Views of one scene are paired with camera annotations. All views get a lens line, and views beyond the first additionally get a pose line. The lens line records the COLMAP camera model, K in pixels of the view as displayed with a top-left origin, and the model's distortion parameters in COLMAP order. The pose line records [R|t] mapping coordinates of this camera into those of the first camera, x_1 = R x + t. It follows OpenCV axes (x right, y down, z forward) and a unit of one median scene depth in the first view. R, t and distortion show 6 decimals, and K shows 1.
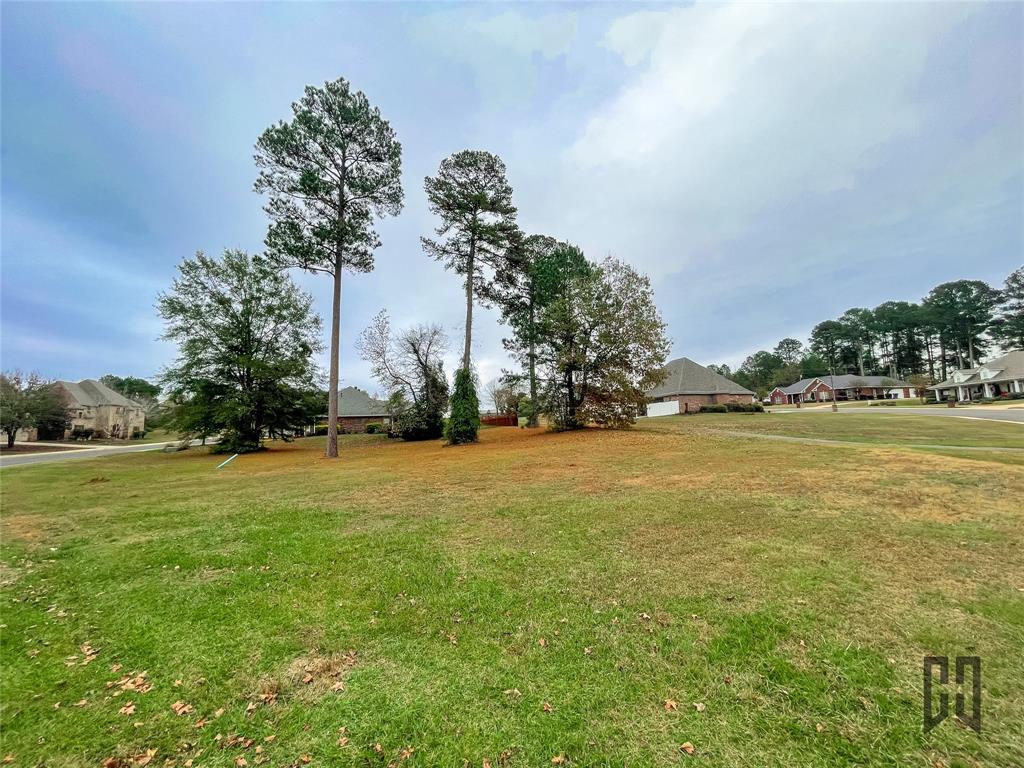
lens RADIAL K [[429.6, 0, 512.0], [0, 429.6, 384.0], [0, 0, 1]] dist [-0.002556, -0.000796]
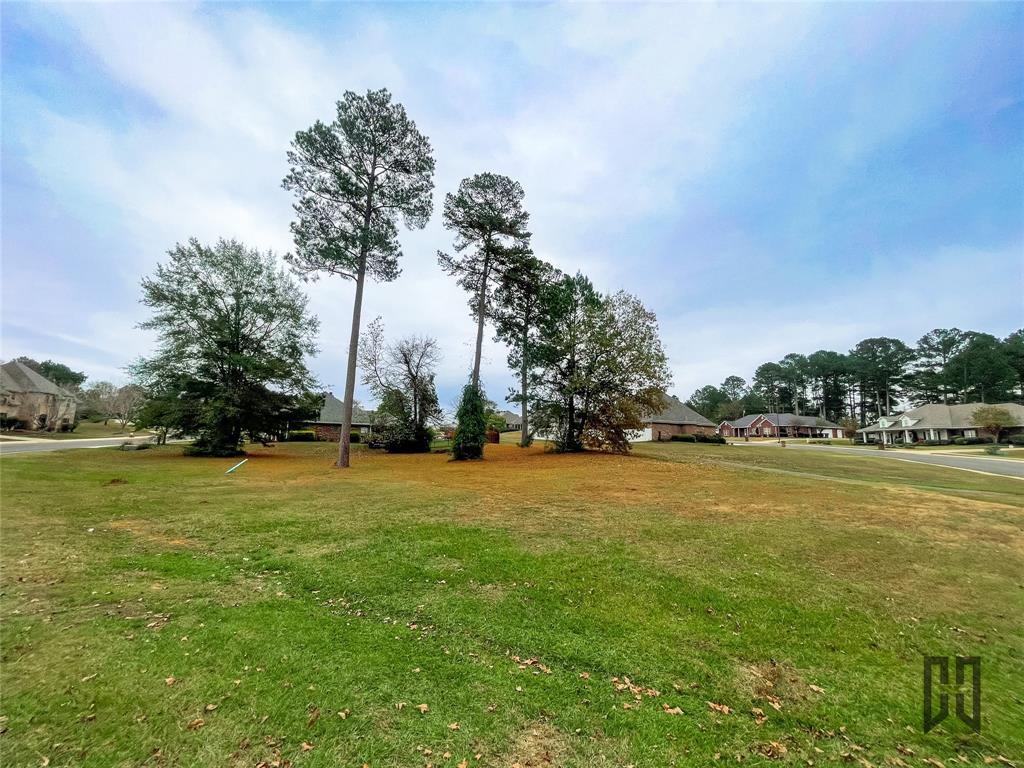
lens RADIAL K [[429.6, 0, 512.0], [0, 429.6, 384.0], [0, 0, 1]] dist [-0.002556, -0.000796]
pose [[0.989483, 0.075961, 0.123100, -0.112078], [-0.071316, 0.996581, -0.041716, -0.001532], [-0.125847, 0.032499, 0.991517, -0.007939]]
